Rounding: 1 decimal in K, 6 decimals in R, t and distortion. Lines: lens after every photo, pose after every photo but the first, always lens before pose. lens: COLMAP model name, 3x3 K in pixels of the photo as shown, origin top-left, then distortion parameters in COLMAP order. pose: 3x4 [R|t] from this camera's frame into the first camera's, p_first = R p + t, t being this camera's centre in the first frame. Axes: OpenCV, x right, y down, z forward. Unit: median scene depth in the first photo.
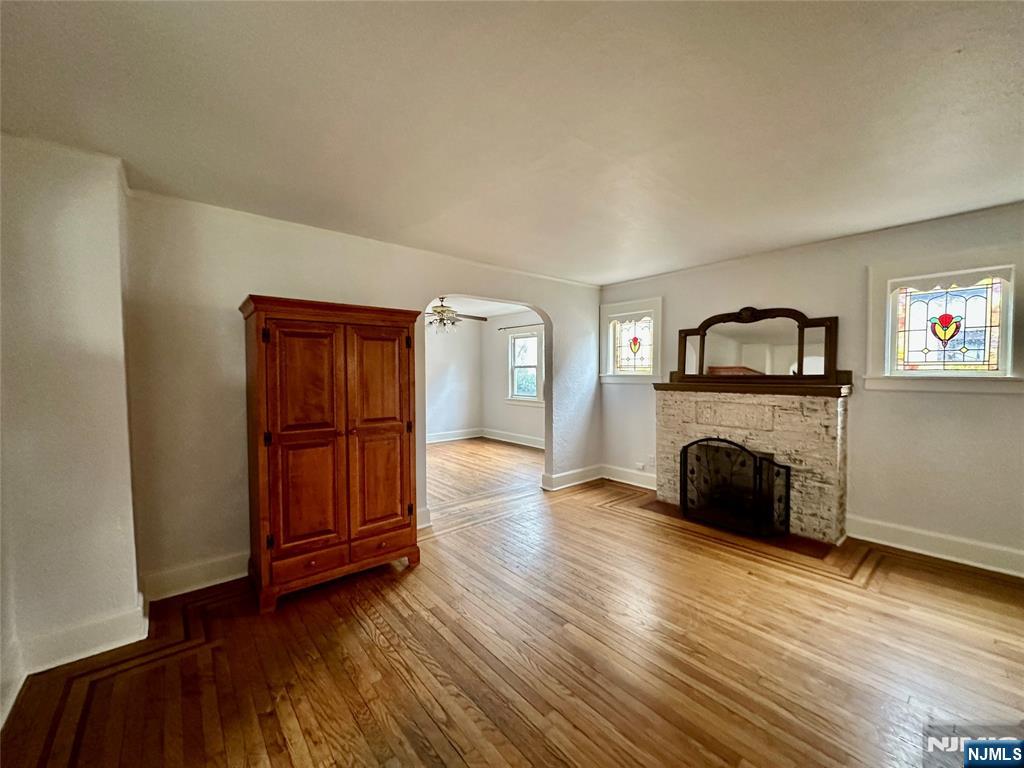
lens RADIAL K [[408.1, 0, 509.0], [0, 408.1, 383.2], [0, 0, 1]] dist [-0.000670, -0.000352]
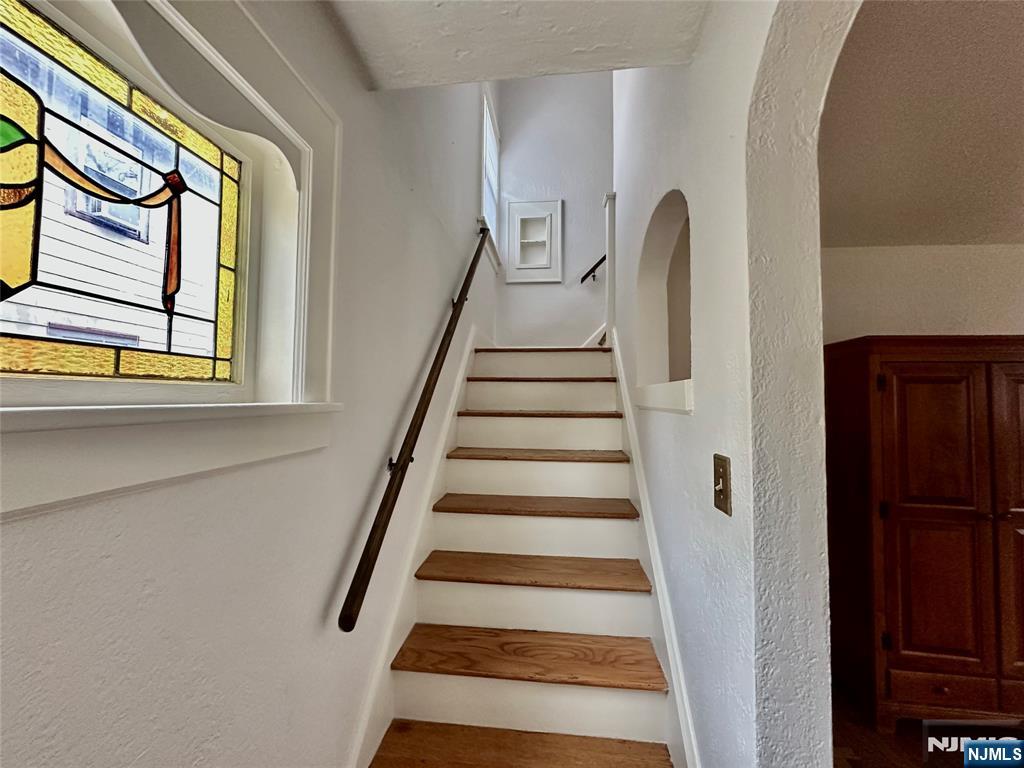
lens RADIAL K [[408.1, 0, 517.9], [0, 408.1, 381.4], [0, 0, 1]] dist [-0.000670, -0.000352]
pose [[0.687868, -0.013942, -0.725702, -0.349431], [-0.033565, 0.998135, -0.050990, -0.037178], [0.725059, 0.059432, 0.686117, -0.069840]]
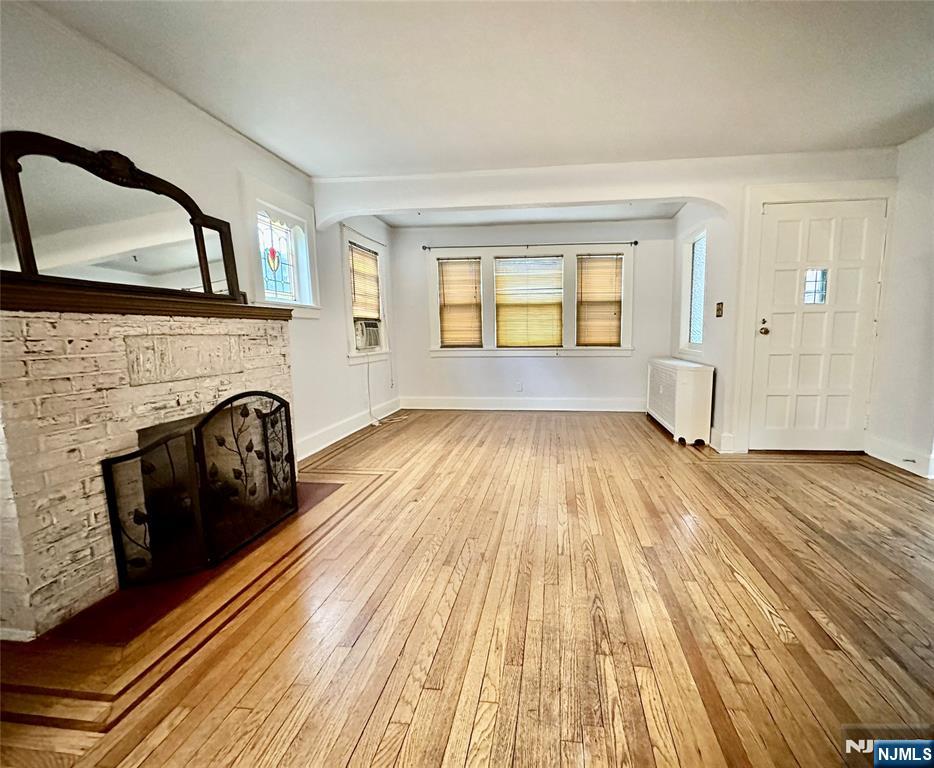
lens RADIAL K [[398.4, 0, 520.4], [0, 398.4, 378.9], [0, 0, 1]] dist [-0.003715, -0.000586]
pose [[-0.700125, -0.071282, 0.710453, -0.179244], [0.041737, 0.989217, 0.140382, 0.056006], [-0.712800, 0.127938, -0.689600, 1.185100]]
